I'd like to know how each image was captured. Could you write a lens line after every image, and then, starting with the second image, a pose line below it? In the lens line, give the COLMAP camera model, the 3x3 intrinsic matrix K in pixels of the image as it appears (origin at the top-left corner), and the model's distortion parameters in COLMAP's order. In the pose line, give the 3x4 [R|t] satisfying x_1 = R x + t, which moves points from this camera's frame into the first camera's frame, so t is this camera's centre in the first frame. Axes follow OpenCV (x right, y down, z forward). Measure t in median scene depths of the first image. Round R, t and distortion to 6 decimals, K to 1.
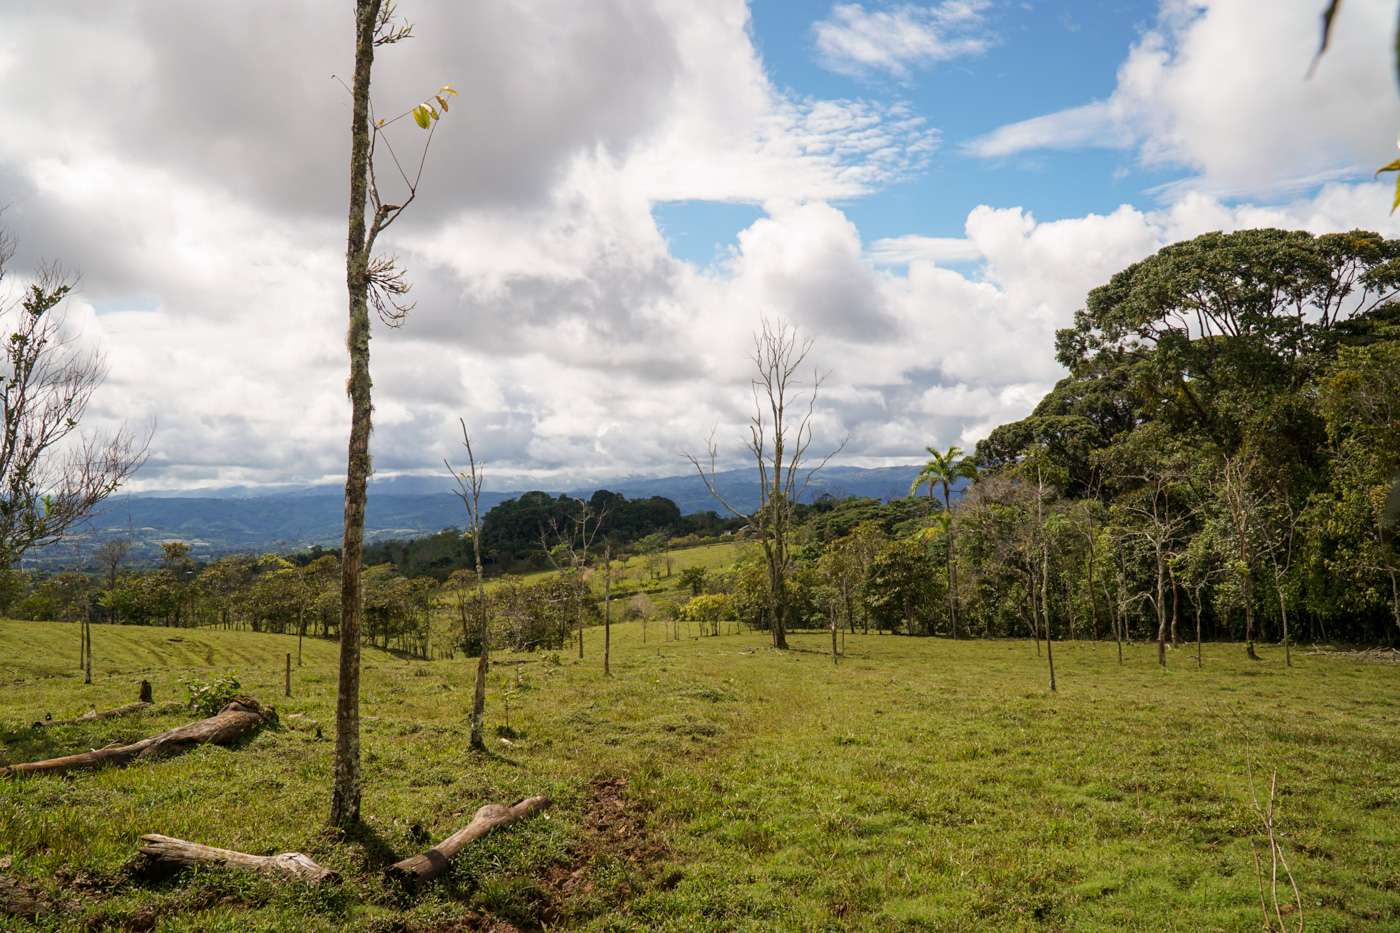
lens RADIAL K [[1092.2, 0, 700.0], [0, 1092.2, 466.5], [0, 0, 1]] dist [0.008199, -0.039991]
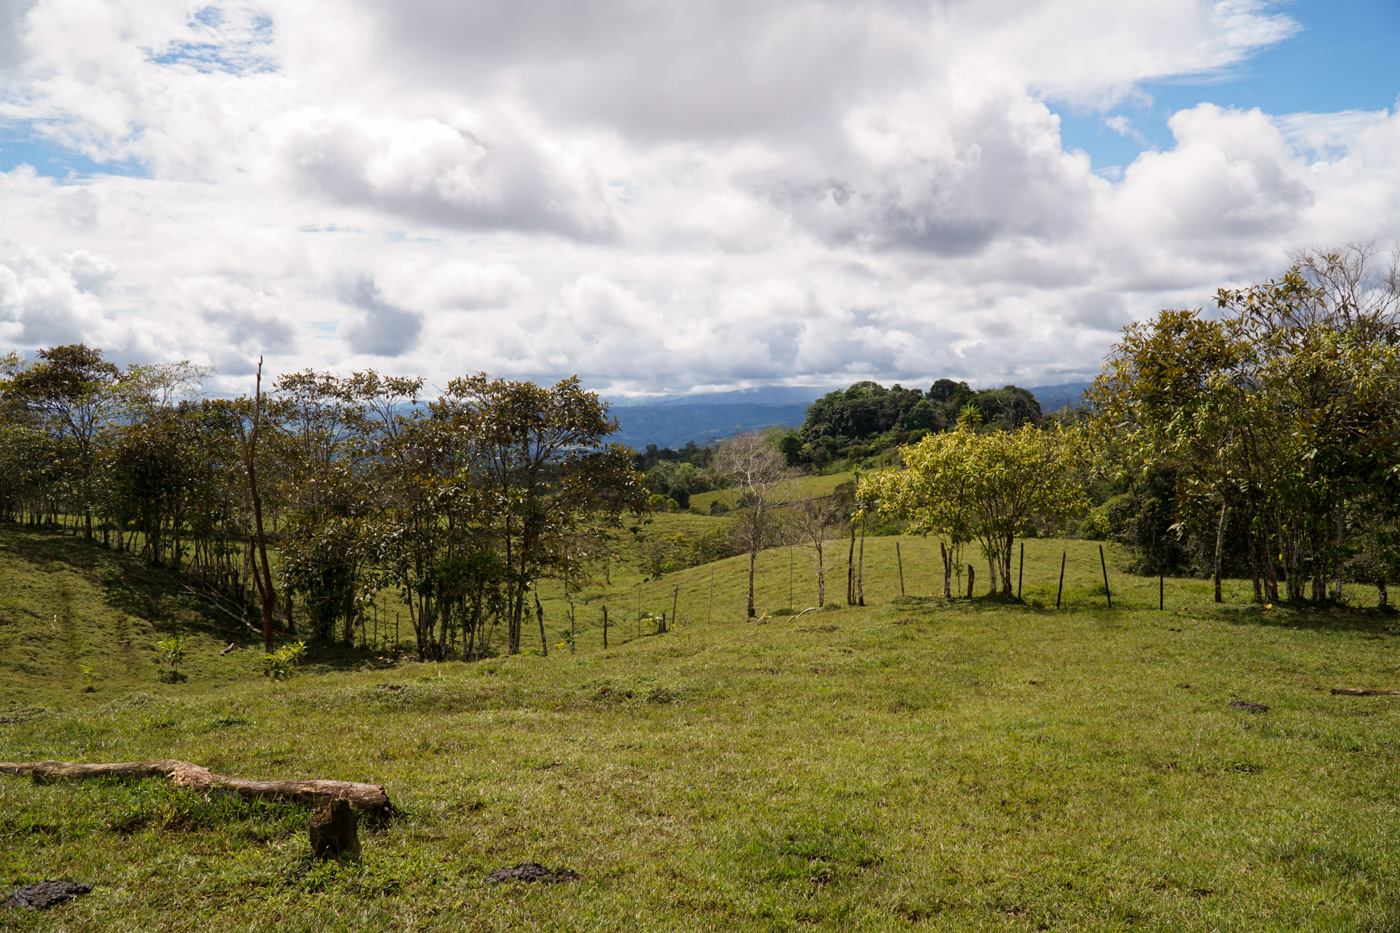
lens RADIAL K [[1092.2, 0, 700.0], [0, 1092.2, 466.5], [0, 0, 1]] dist [0.008199, -0.039991]
pose [[0.946805, 0.022616, -0.321013, 0.005704], [0.003693, 0.996698, 0.081111, 0.021534], [0.321788, -0.077982, 0.943595, 0.153224]]
